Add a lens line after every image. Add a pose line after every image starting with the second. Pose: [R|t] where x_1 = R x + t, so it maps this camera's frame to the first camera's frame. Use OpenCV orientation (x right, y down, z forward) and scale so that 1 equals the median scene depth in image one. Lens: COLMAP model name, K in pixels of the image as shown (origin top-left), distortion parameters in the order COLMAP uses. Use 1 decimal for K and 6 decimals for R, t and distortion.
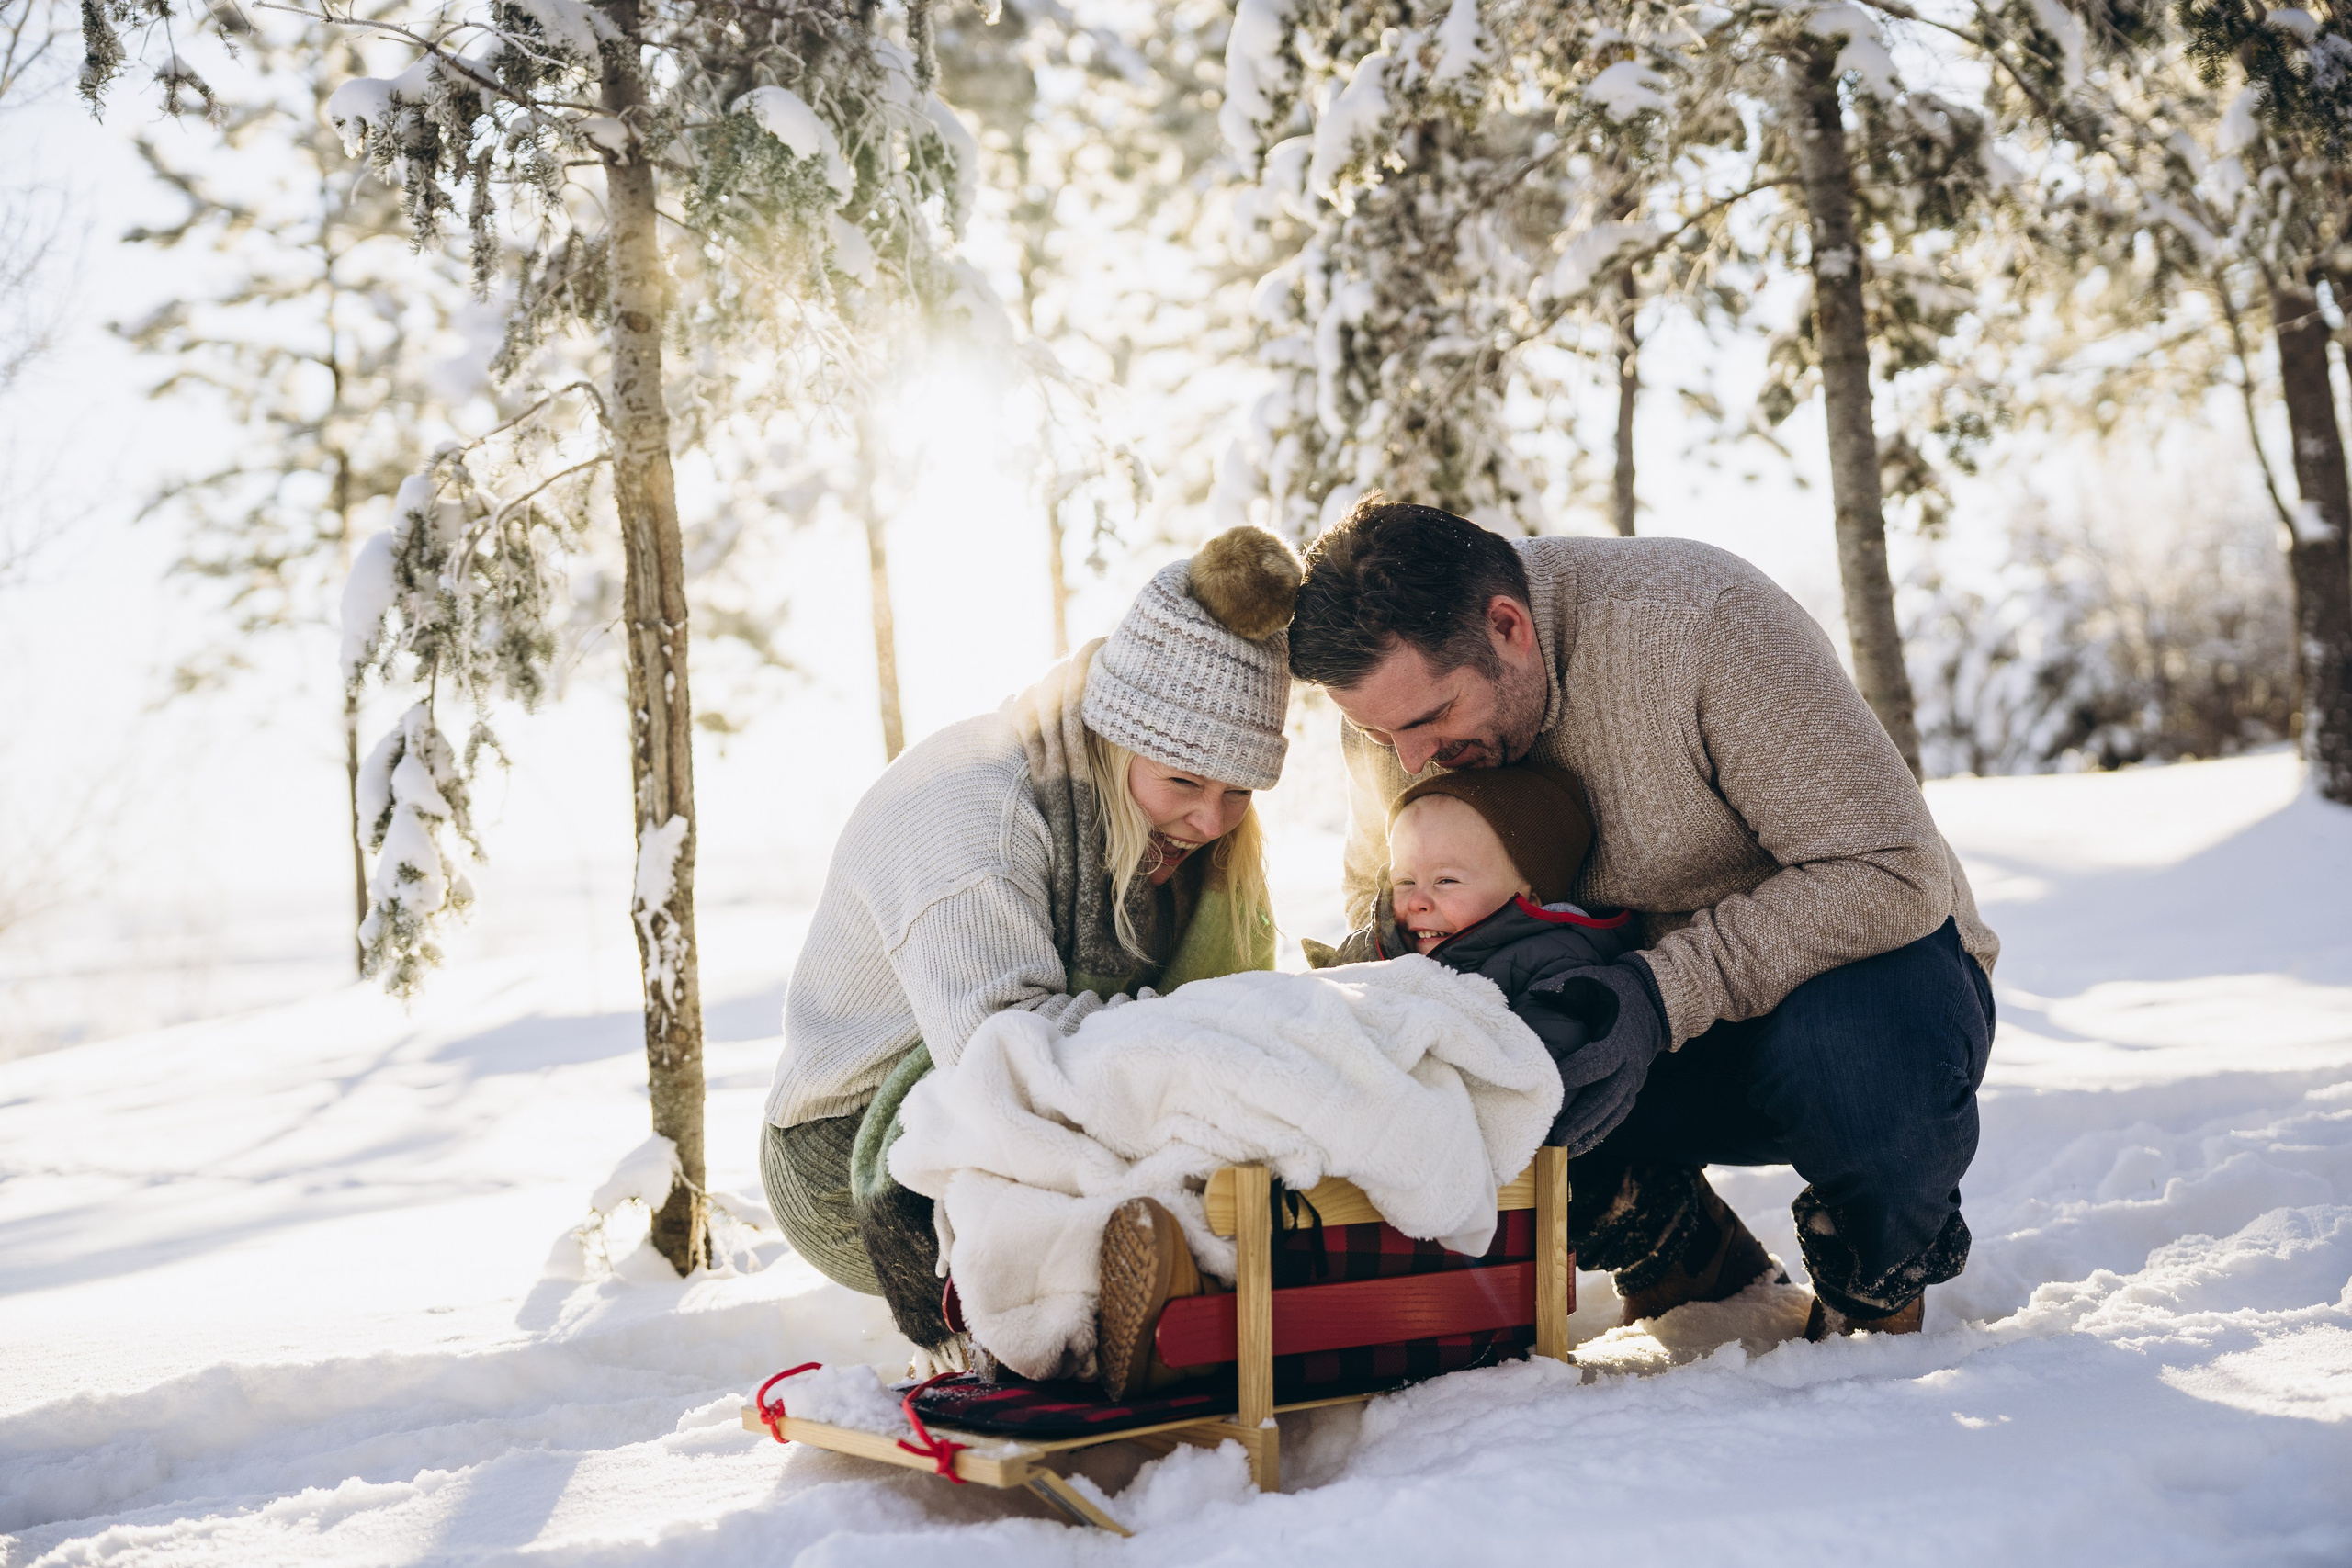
lens RADIAL K [[2988.6, 0, 1181.4], [0, 2988.6, 800.0], [0, 0, 1]] dist [0.002171, -0.018447]
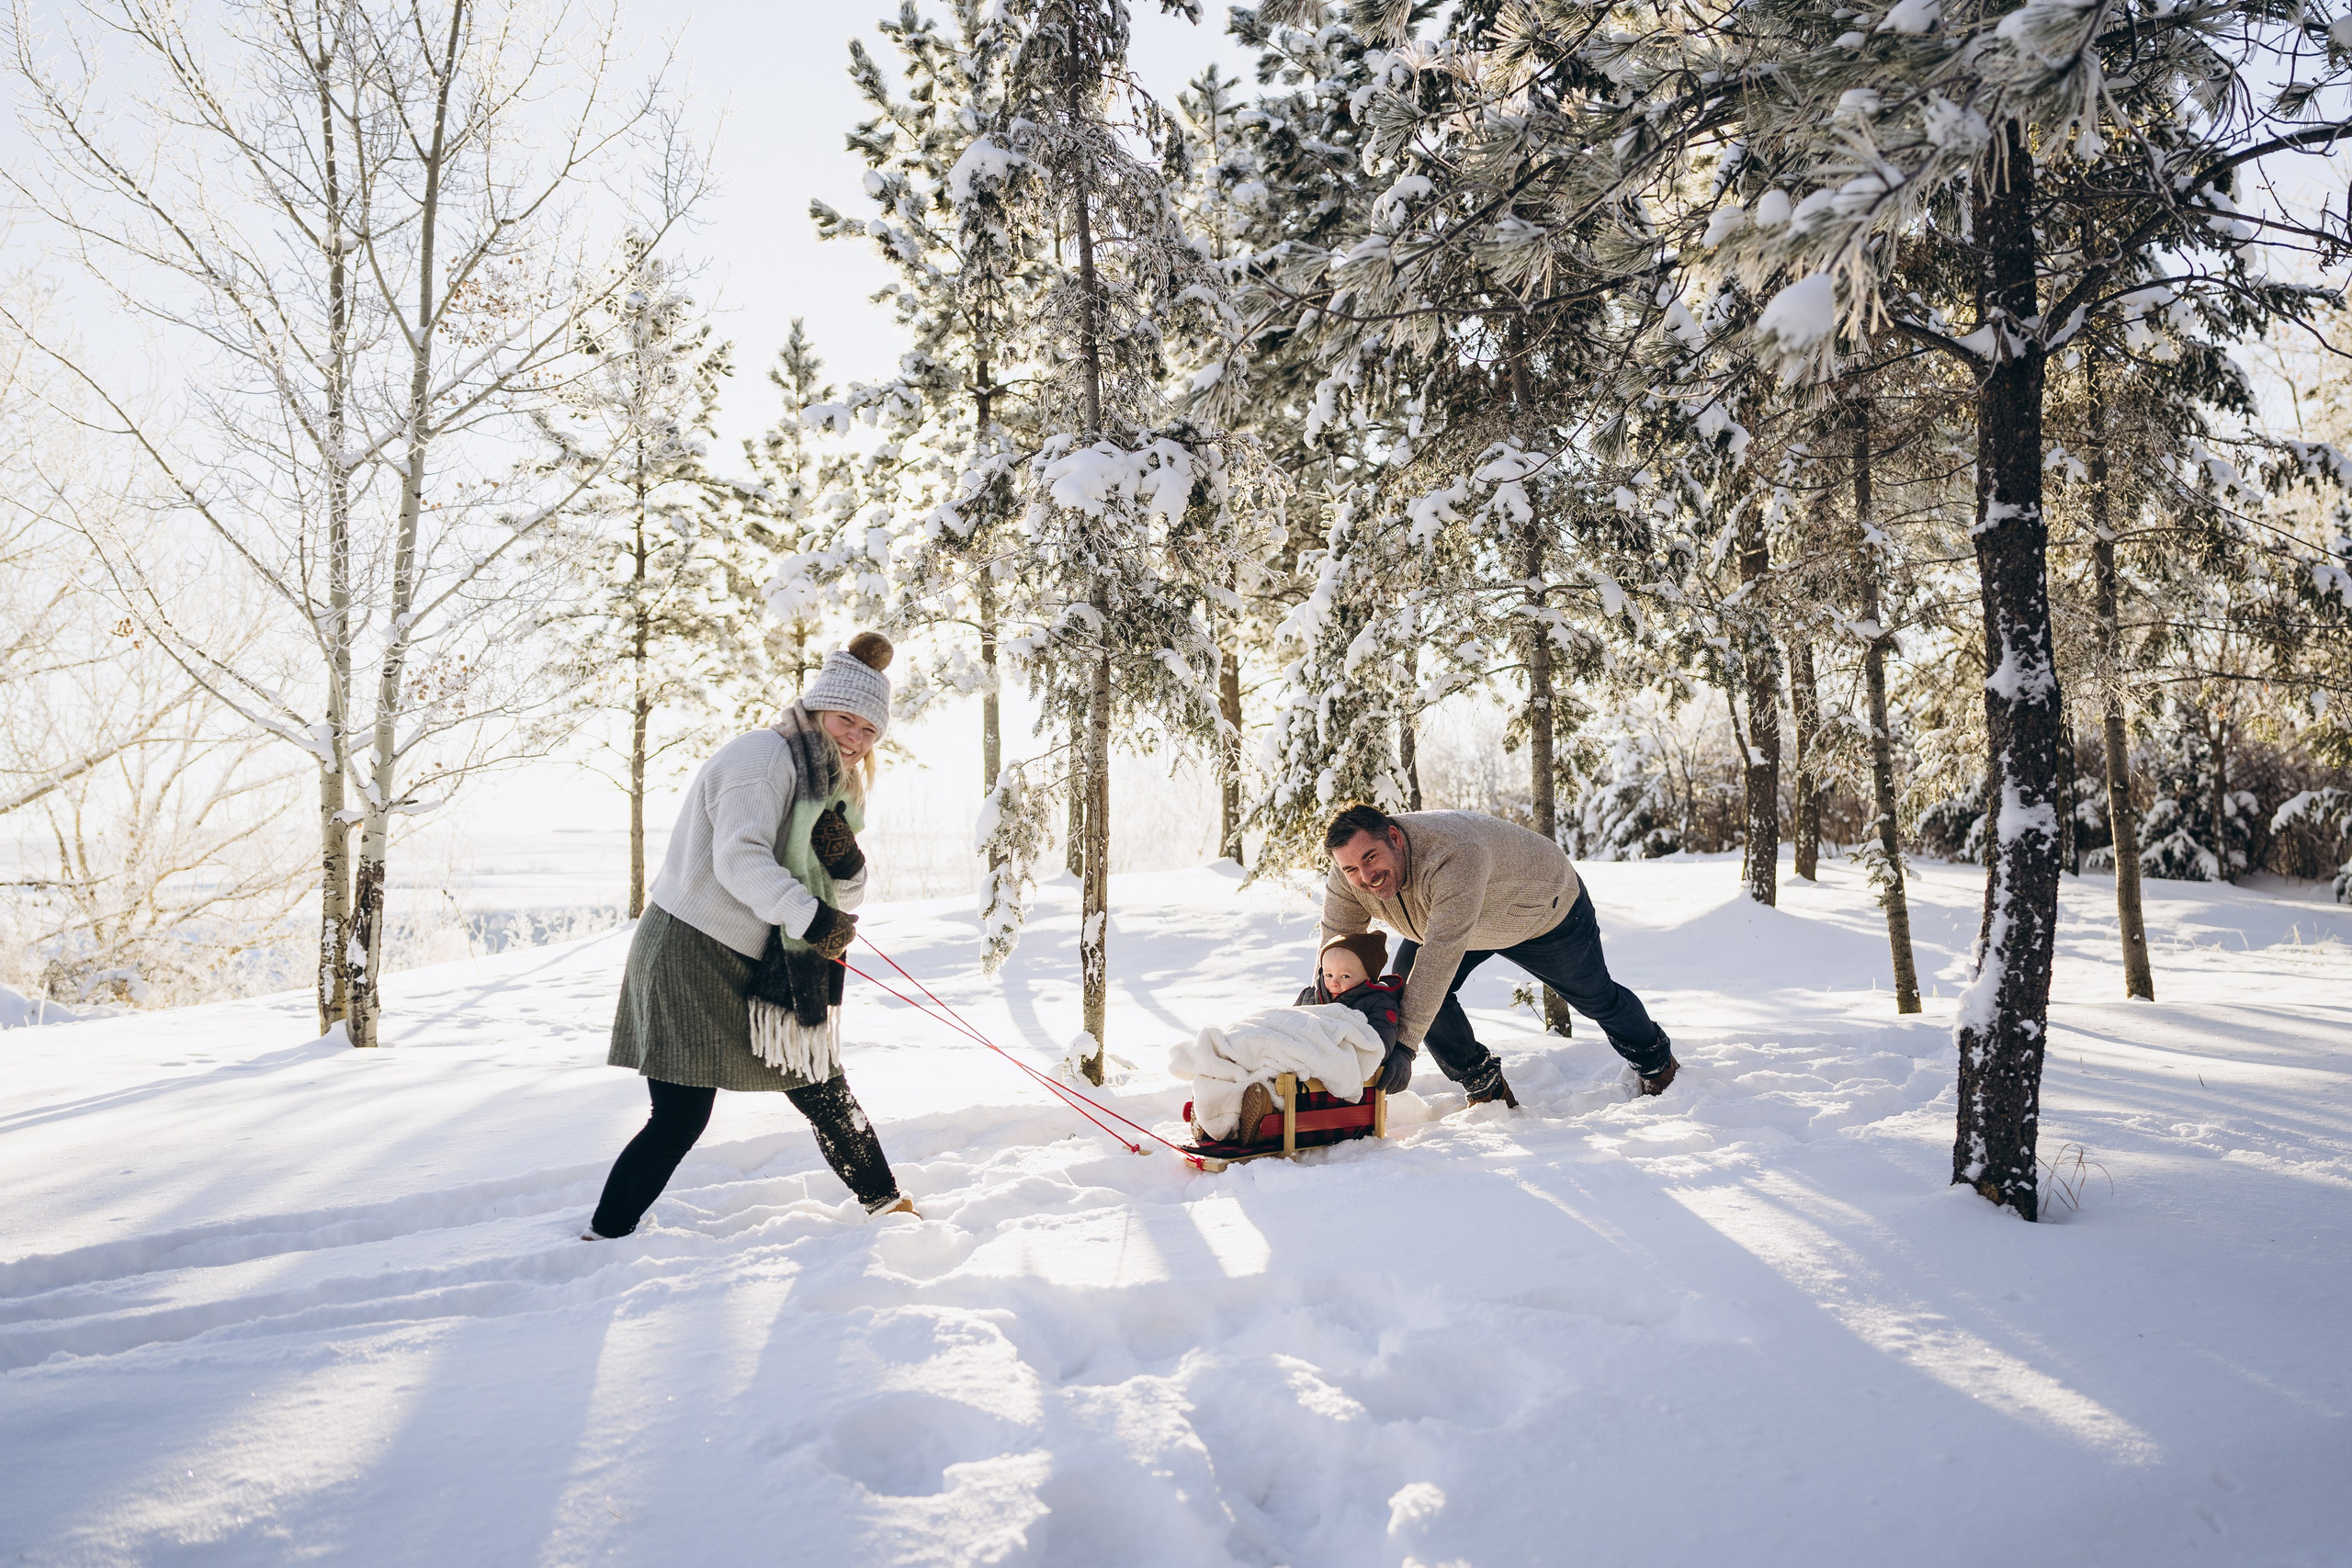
lens RADIAL K [[1911.6, 0, 1278.7], [0, 1911.6, 822.0], [0, 0, 1]] dist [0.002001, -0.006208]
pose [[0.992498, 0.065255, 0.103392, -0.188073], [-0.064844, 0.997868, -0.007338, -0.068826], [-0.103650, 0.000578, 0.994614, -0.671844]]
